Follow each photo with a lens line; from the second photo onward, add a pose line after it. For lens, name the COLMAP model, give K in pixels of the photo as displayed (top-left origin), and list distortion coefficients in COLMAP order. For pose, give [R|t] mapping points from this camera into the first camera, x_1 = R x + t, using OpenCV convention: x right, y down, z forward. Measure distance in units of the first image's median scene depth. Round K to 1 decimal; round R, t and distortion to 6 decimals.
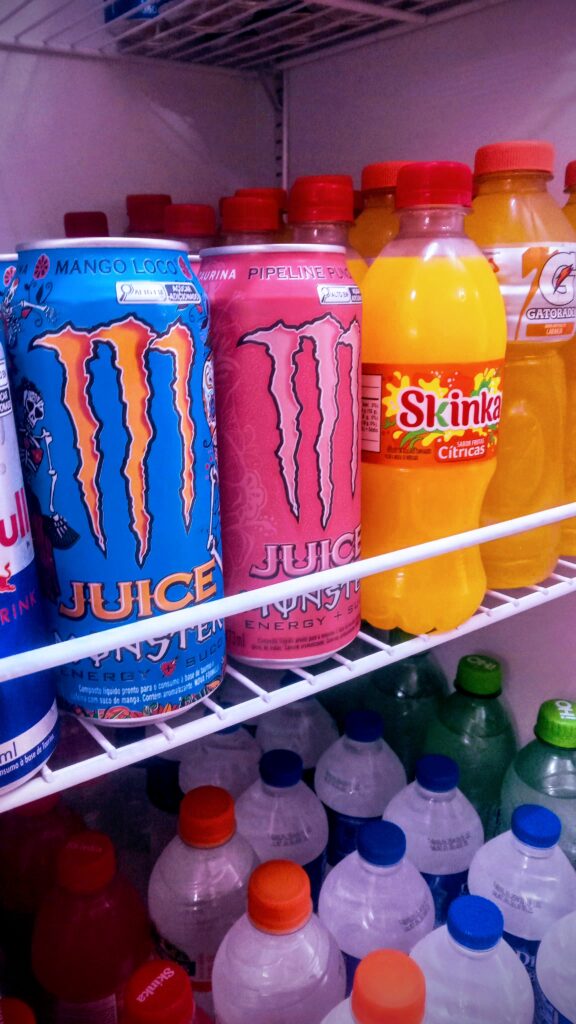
lens RADIAL K [[783.4, 0, 288.0], [0, 783.4, 512.0], [0, 0, 1]] dist [0.009330, -0.004977]
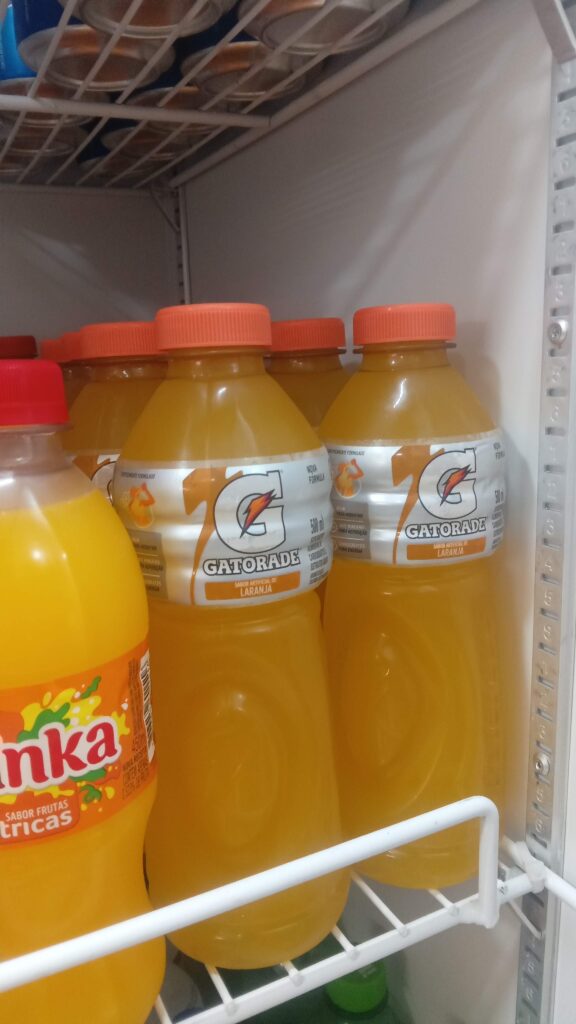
lens RADIAL K [[783.4, 0, 288.0], [0, 783.4, 512.0], [0, 0, 1]] dist [0.009330, -0.004977]
pose [[0.987030, -0.004333, -0.160476, 0.513816], [-0.010926, 0.995504, -0.094085, -0.258132], [0.160162, 0.094618, 0.982545, 0.415483]]
